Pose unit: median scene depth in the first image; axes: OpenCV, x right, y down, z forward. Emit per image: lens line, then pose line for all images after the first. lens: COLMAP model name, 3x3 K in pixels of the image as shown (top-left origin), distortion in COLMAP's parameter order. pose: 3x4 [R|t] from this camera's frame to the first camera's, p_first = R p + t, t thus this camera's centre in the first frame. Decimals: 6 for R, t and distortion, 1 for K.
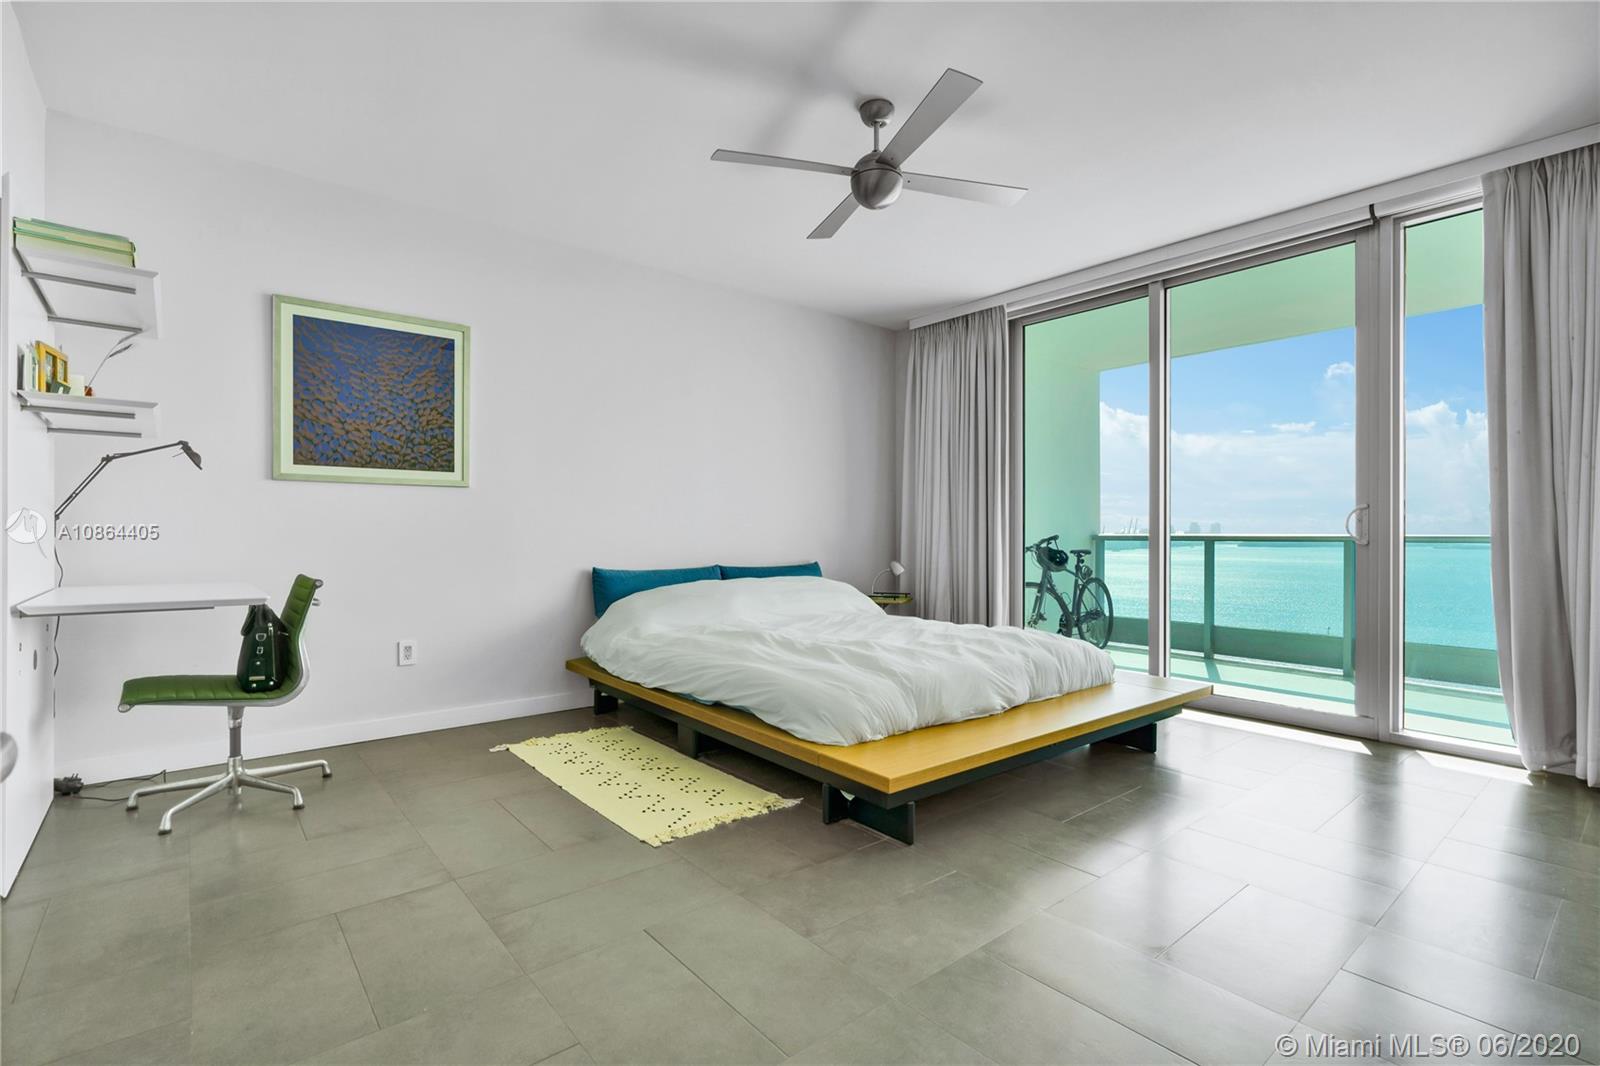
lens RADIAL K [[744.1, 0, 803.0], [0, 744.1, 527.9], [0, 0, 1]] dist [0.000224, 0.000400]
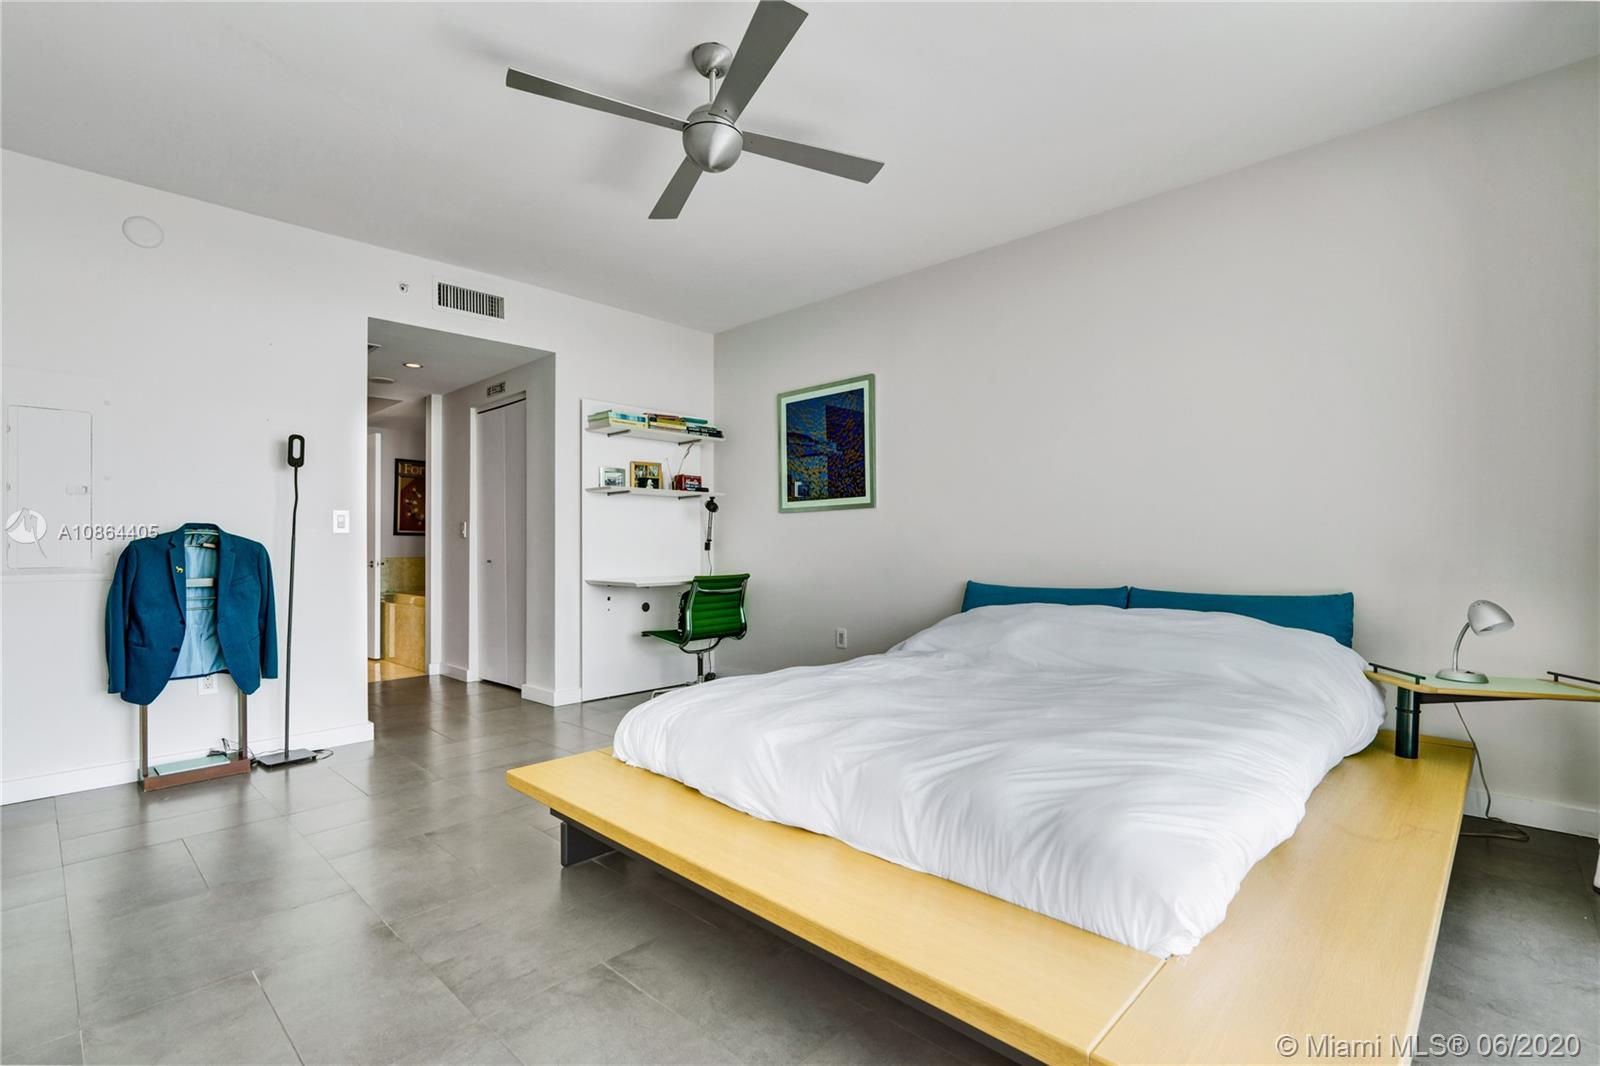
lens RADIAL K [[744.1, 0, 803.0], [0, 744.1, 527.9], [0, 0, 1]] dist [0.000224, 0.000400]
pose [[0.111995, -0.029209, -0.993279, 0.767967], [0.017547, 0.999470, -0.027412, 0.009068], [0.993554, -0.014359, 0.112448, 0.801437]]
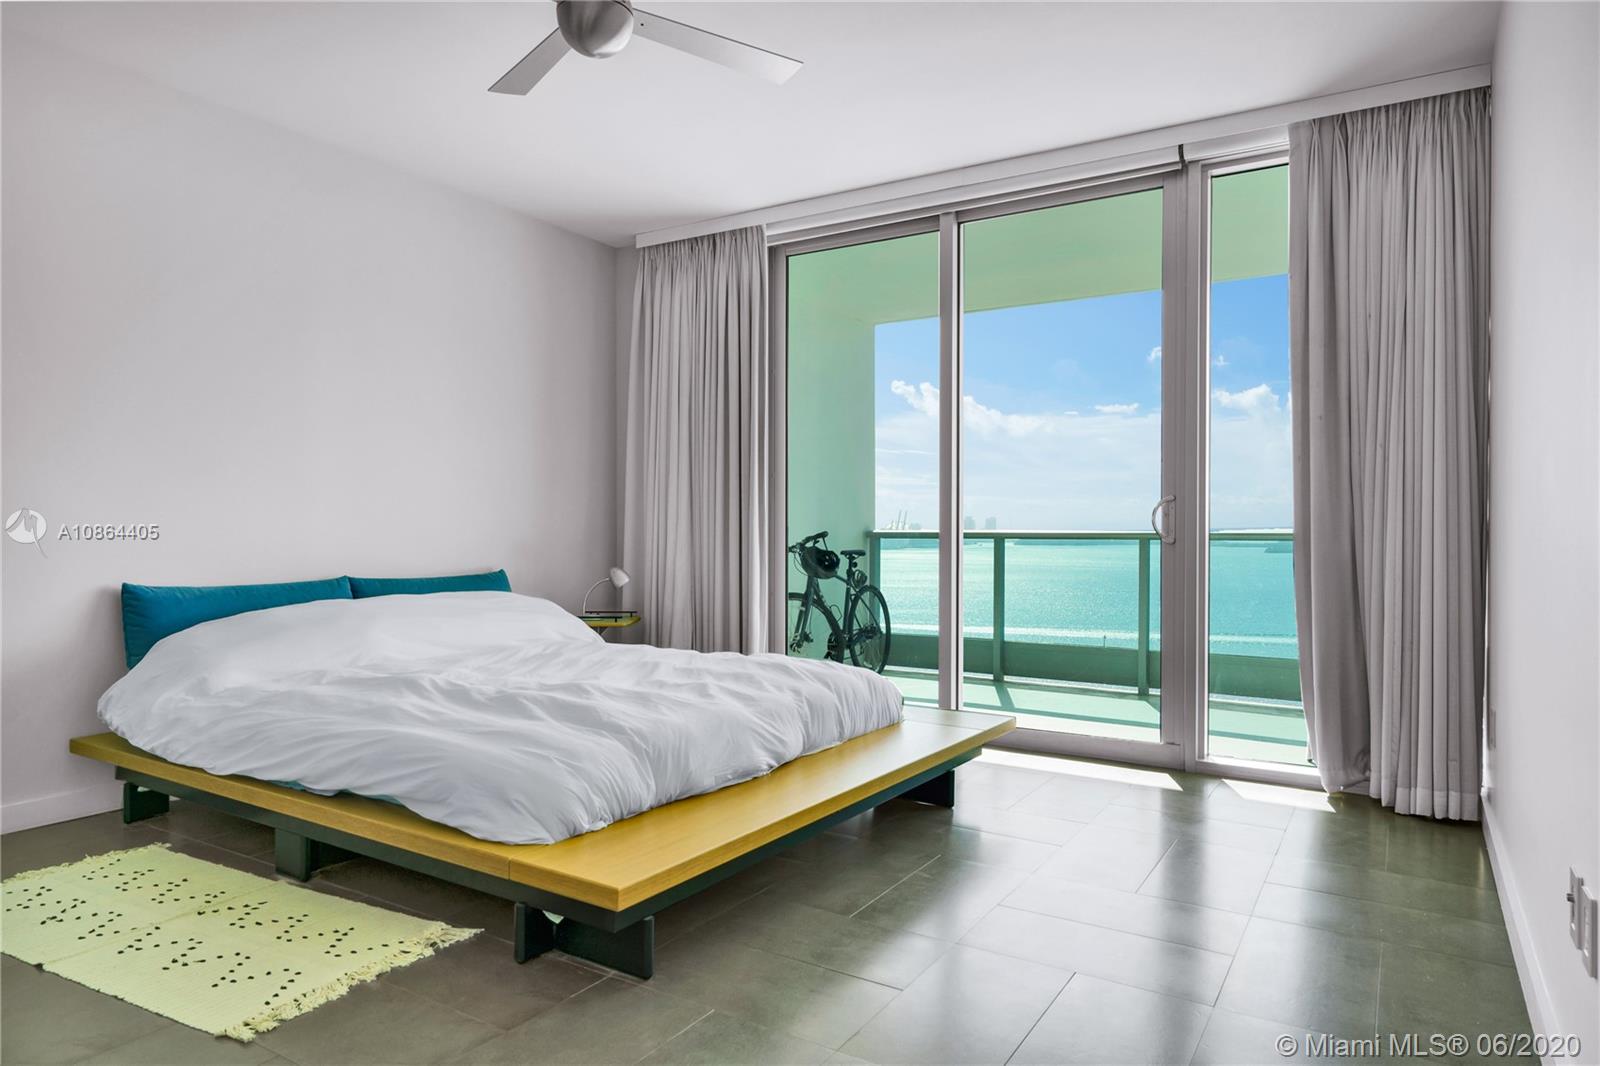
lens RADIAL K [[975.1, 0, 797.2], [0, 975.1, 534.5], [0, 0, 1]] dist [0.010188, 0.001726]
pose [[0.950921, -0.000210, 0.309434, -0.003054], [-0.003738, 0.999919, 0.012166, 0.000880], [-0.309412, -0.012726, 0.950843, 0.067849]]
